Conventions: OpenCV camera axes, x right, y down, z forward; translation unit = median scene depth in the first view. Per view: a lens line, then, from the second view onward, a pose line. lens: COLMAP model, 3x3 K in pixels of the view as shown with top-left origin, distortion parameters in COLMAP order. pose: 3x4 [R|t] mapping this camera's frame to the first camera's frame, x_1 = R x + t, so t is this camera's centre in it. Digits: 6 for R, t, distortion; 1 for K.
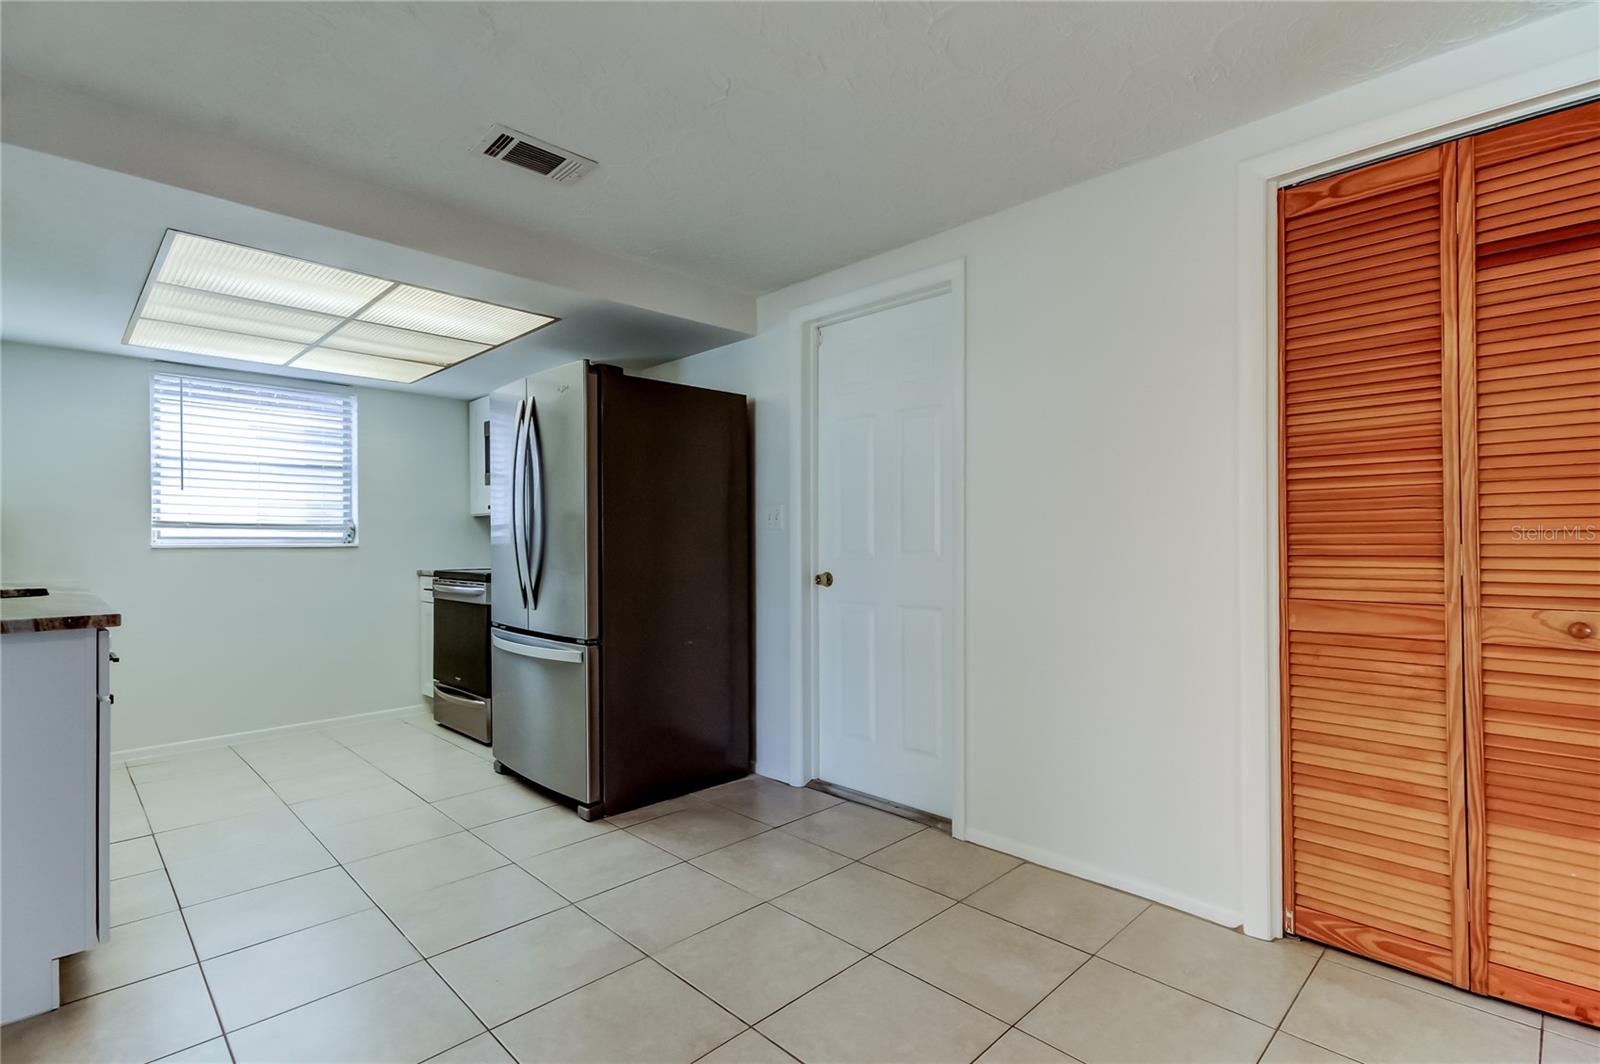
lens RADIAL K [[736.4, 0, 798.8], [0, 736.4, 537.4], [0, 0, 1]] dist [0.019287, -0.006717]
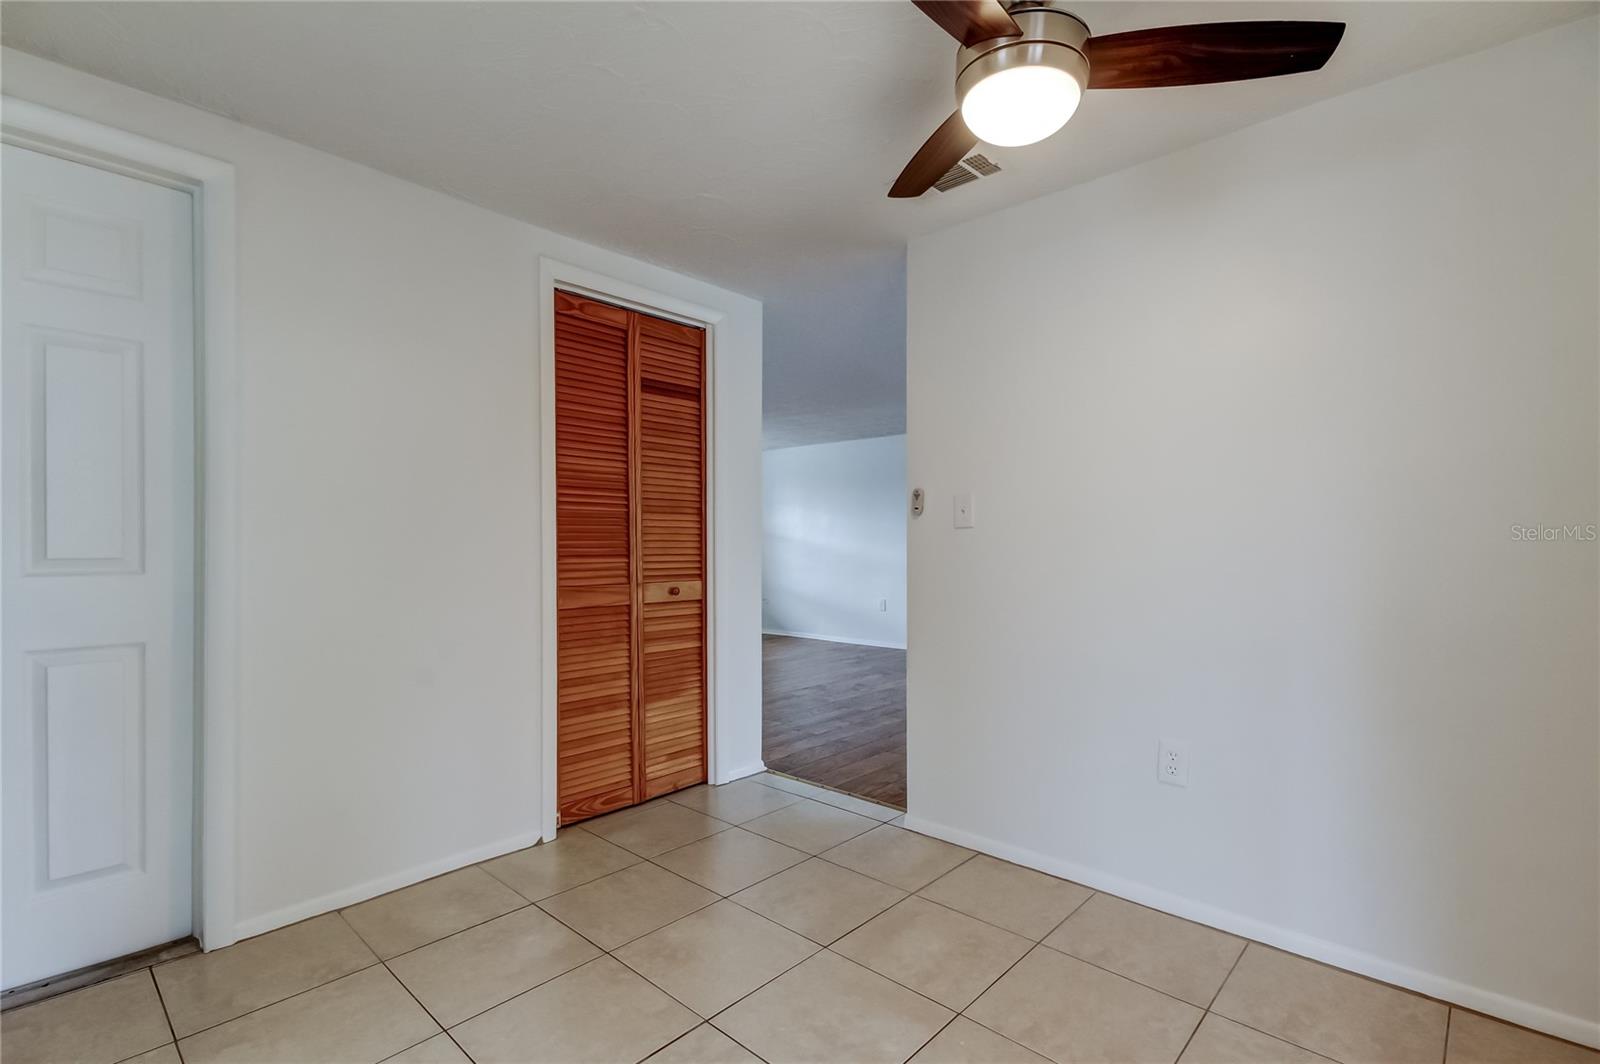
lens RADIAL K [[736.4, 0, 809.9], [0, 736.4, 547.8], [0, 0, 1]] dist [0.019287, -0.006717]
pose [[-0.045798, -0.000852, 0.998950, -0.514303], [-0.005322, 0.999986, 0.000609, 0.003624], [-0.998937, -0.005289, -0.045802, 0.414412]]
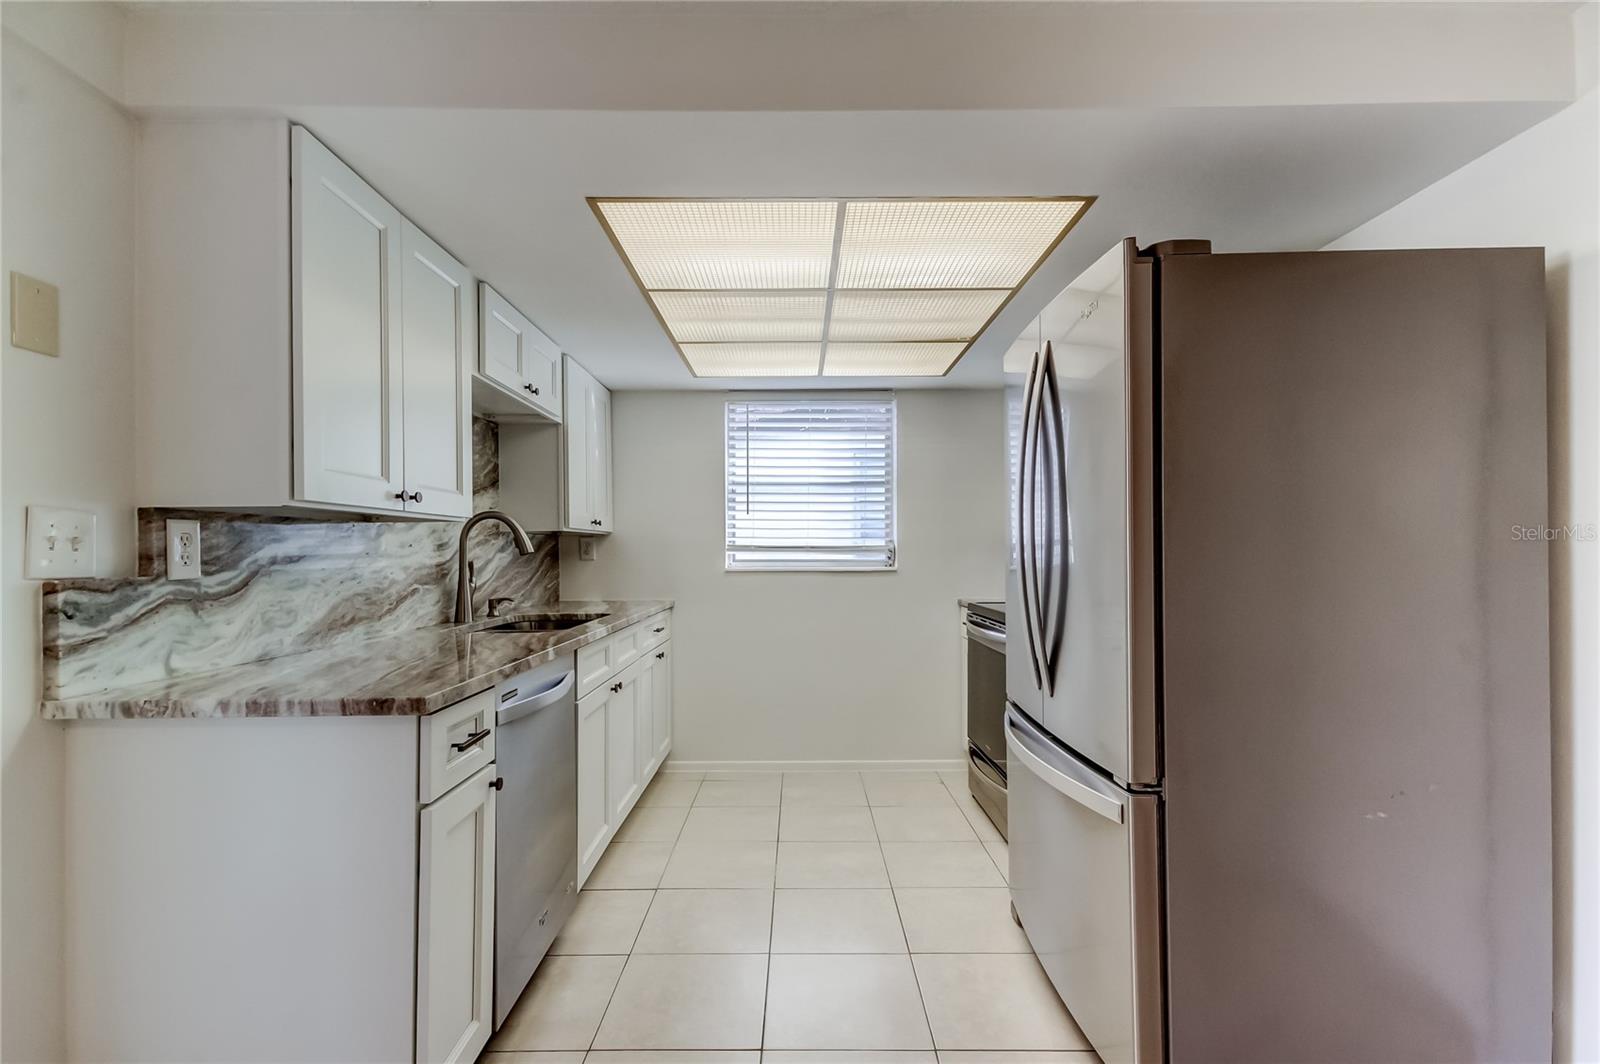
lens RADIAL K [[736.4, 0, 800.9], [0, 736.4, 546.8], [0, 0, 1]] dist [0.019287, -0.006717]
pose [[0.704932, -0.003156, -0.709268, -0.082663], [0.006080, 0.999980, 0.001593, -0.028267], [0.709249, -0.005435, 0.704937, 0.469872]]
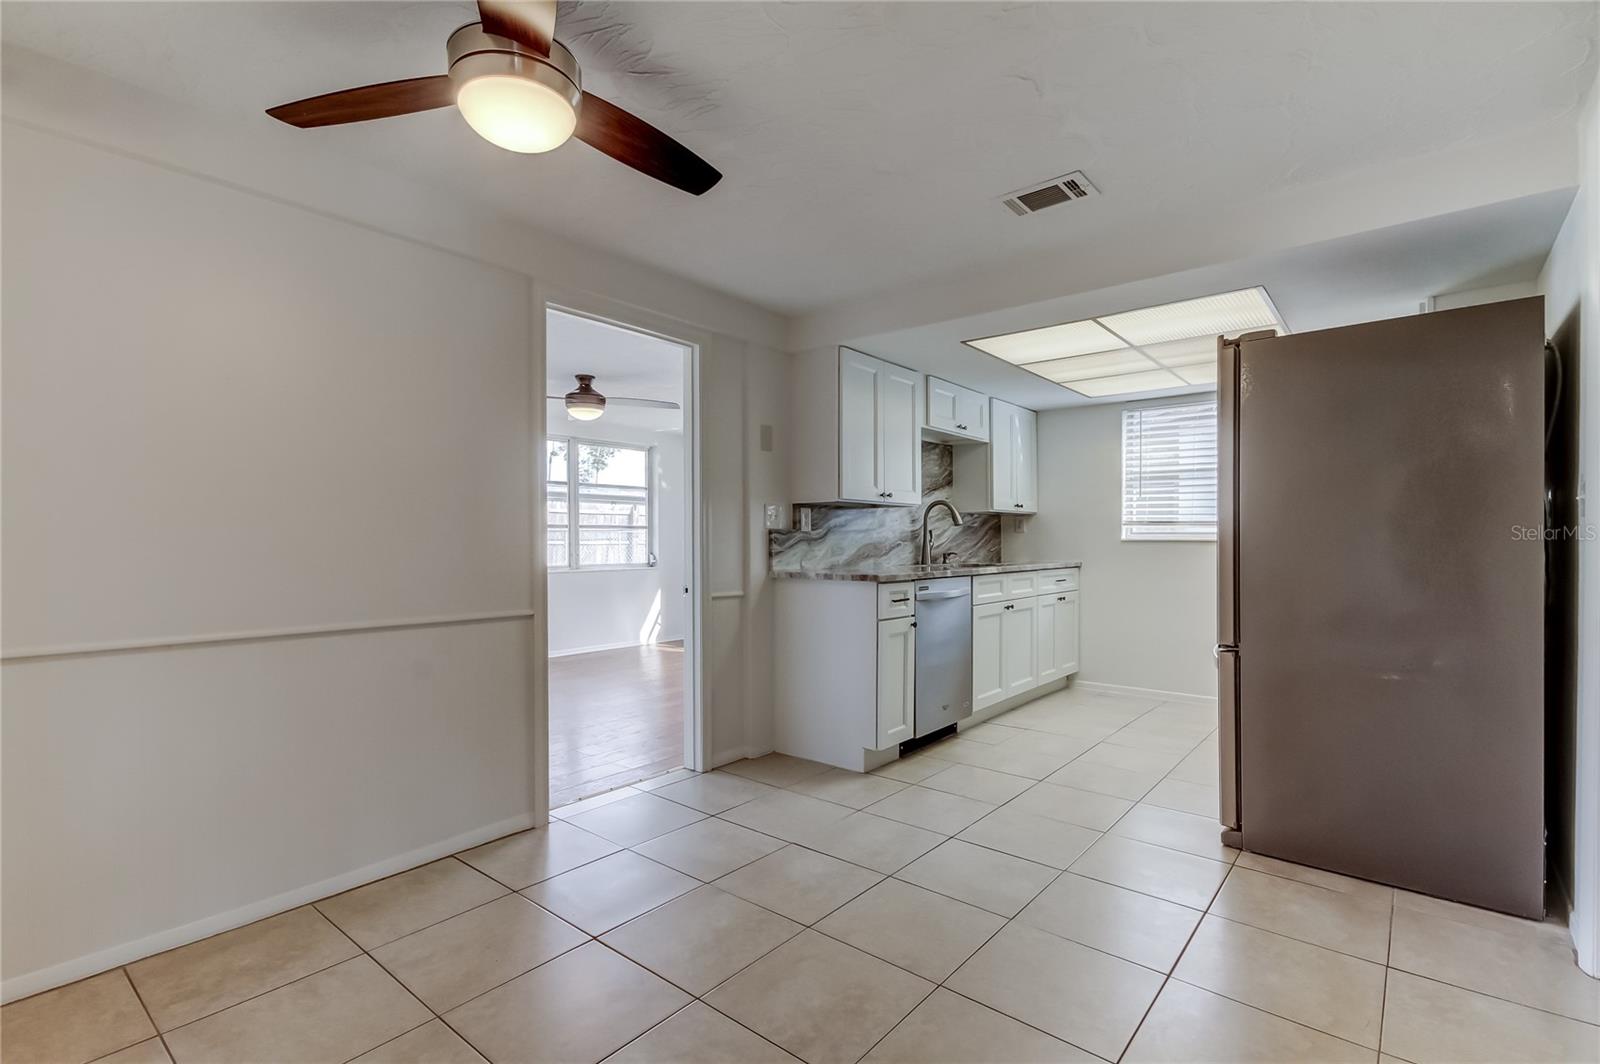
lens RADIAL K [[736.4, 0, 807.5], [0, 736.4, 541.6], [0, 0, 1]] dist [0.019287, -0.006717]
pose [[0.096263, 0.007418, -0.995328, 0.566771], [0.006758, 0.999944, 0.008106, 0.001169], [0.995333, -0.007507, 0.096207, 0.405523]]
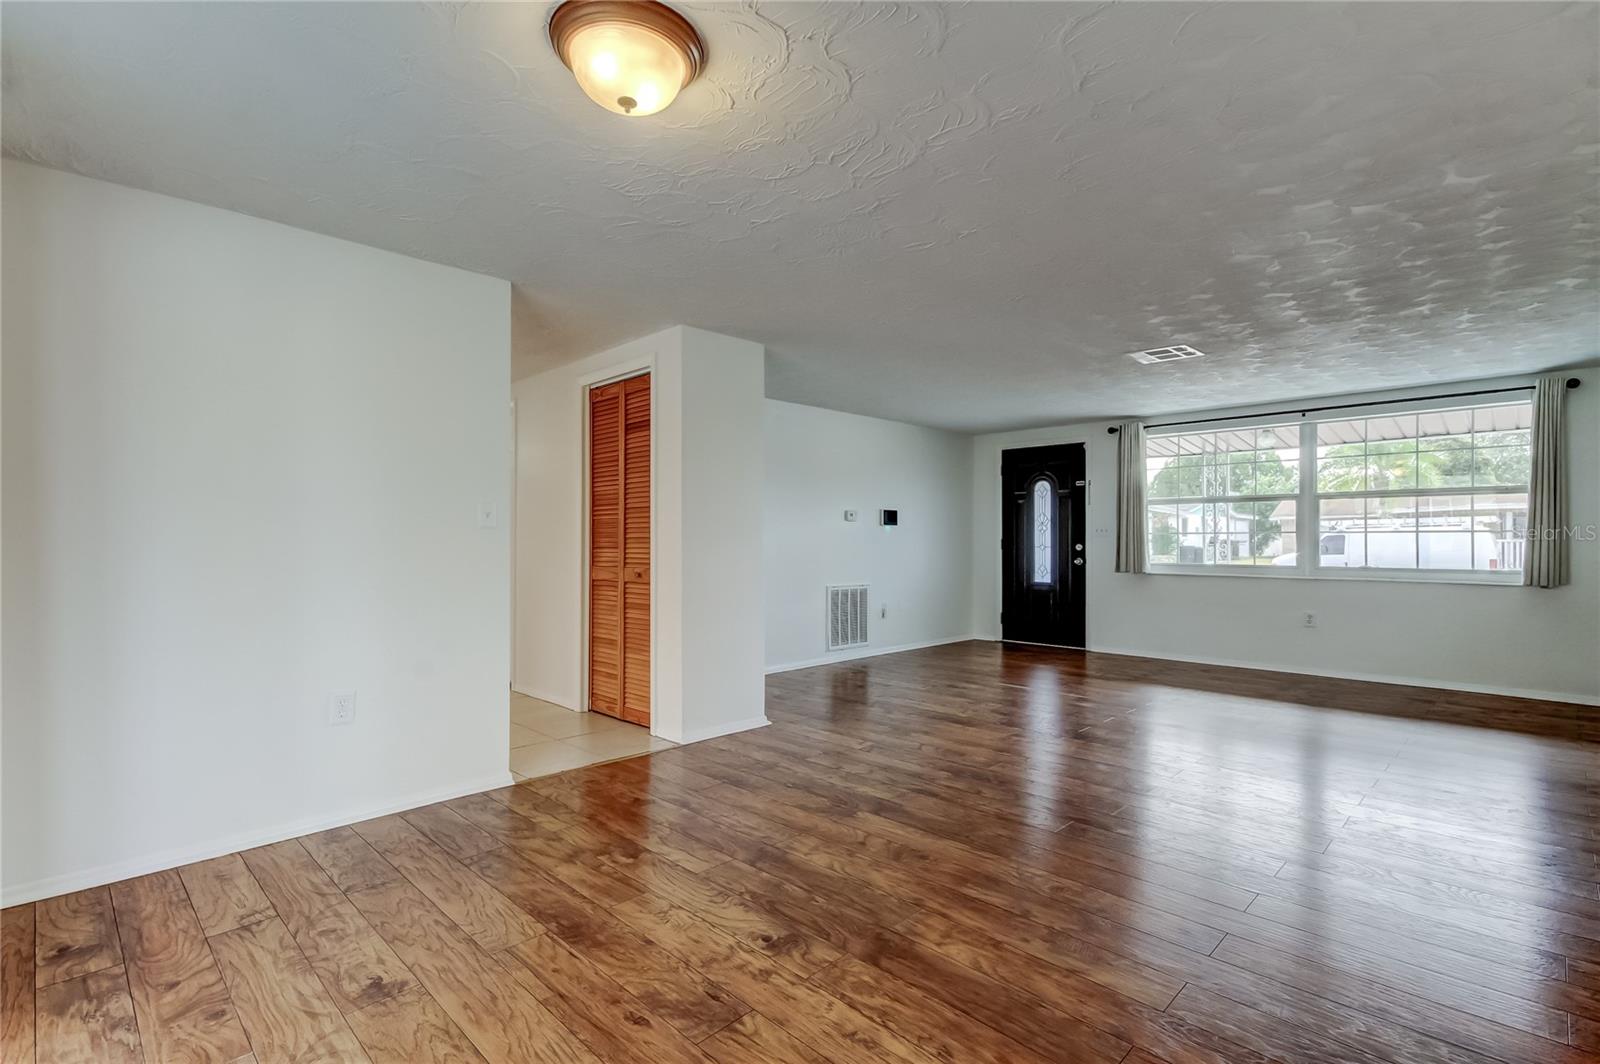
lens RADIAL K [[736.4, 0, 816.9], [0, 736.4, 533.9], [0, 0, 1]] dist [0.019287, -0.006717]
pose [[0.999868, 0.005562, 0.015283, 0.930111], [-0.005480, 0.999970, -0.005418, -0.006014], [-0.015313, 0.005334, 0.999869, -0.925348]]
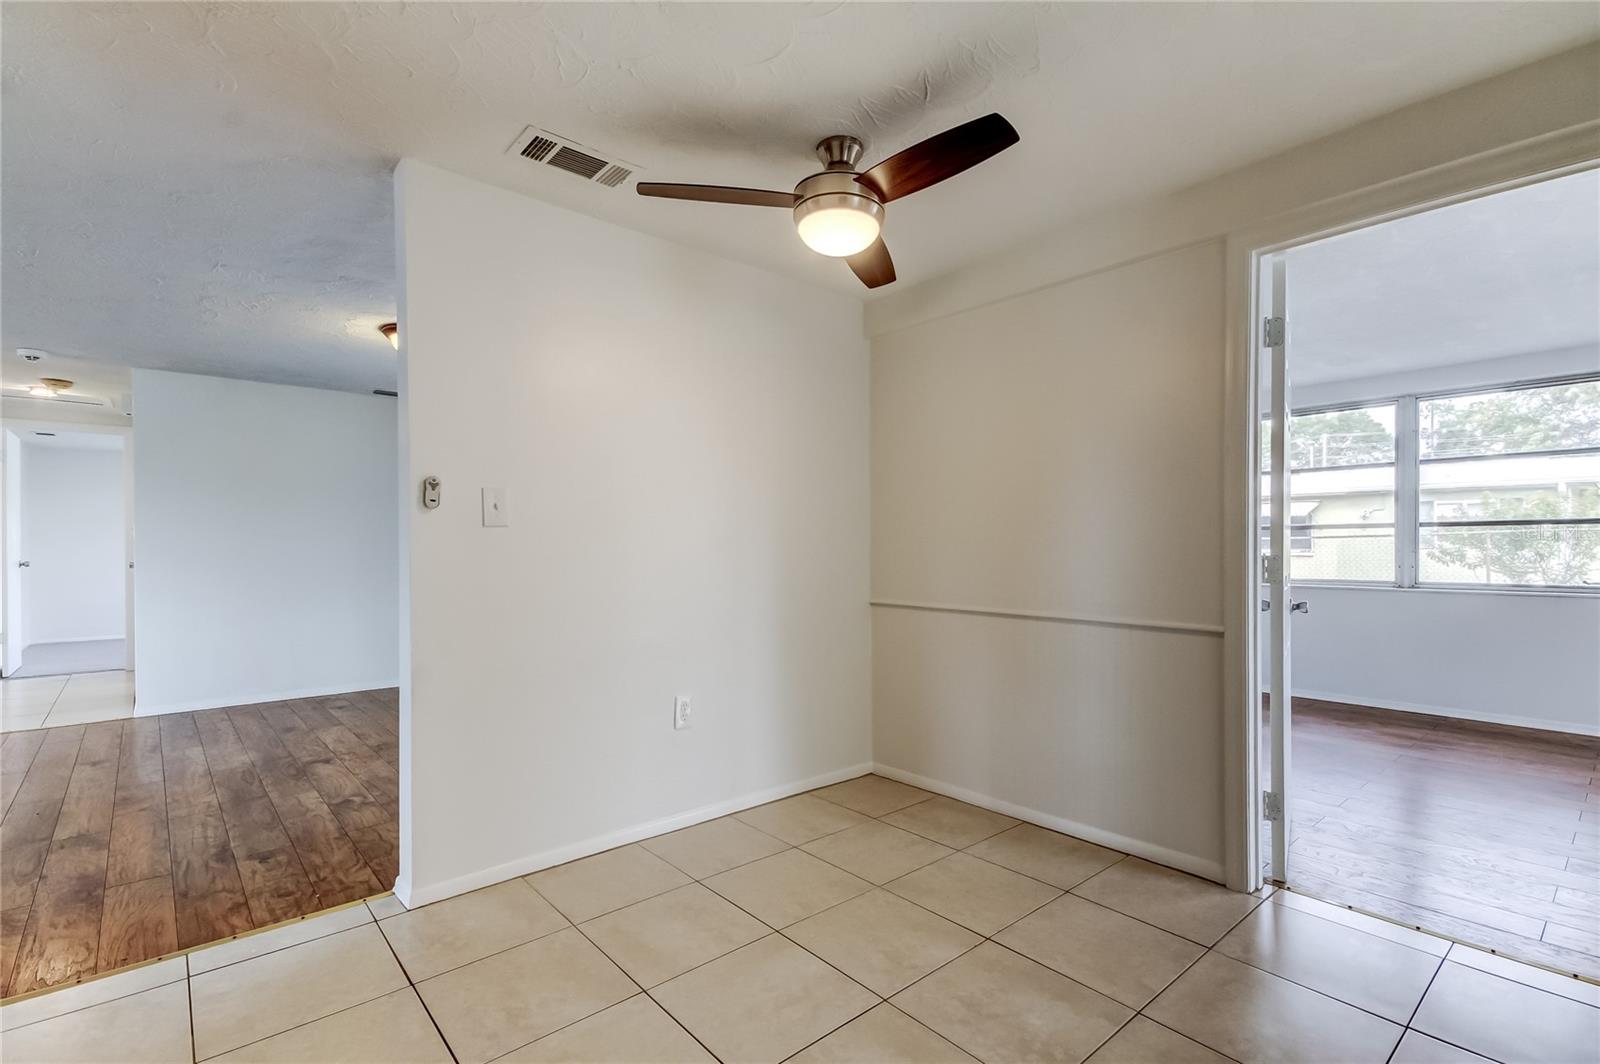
lens RADIAL K [[736.4, 0, 811.0], [0, 736.4, 537.1], [0, 0, 1]] dist [0.019287, -0.006717]
pose [[-0.997818, 0.007416, 0.065608, -0.013994], [0.006529, 0.999884, -0.013734, 0.004521], [-0.065702, -0.013276, -0.997751, 0.978210]]
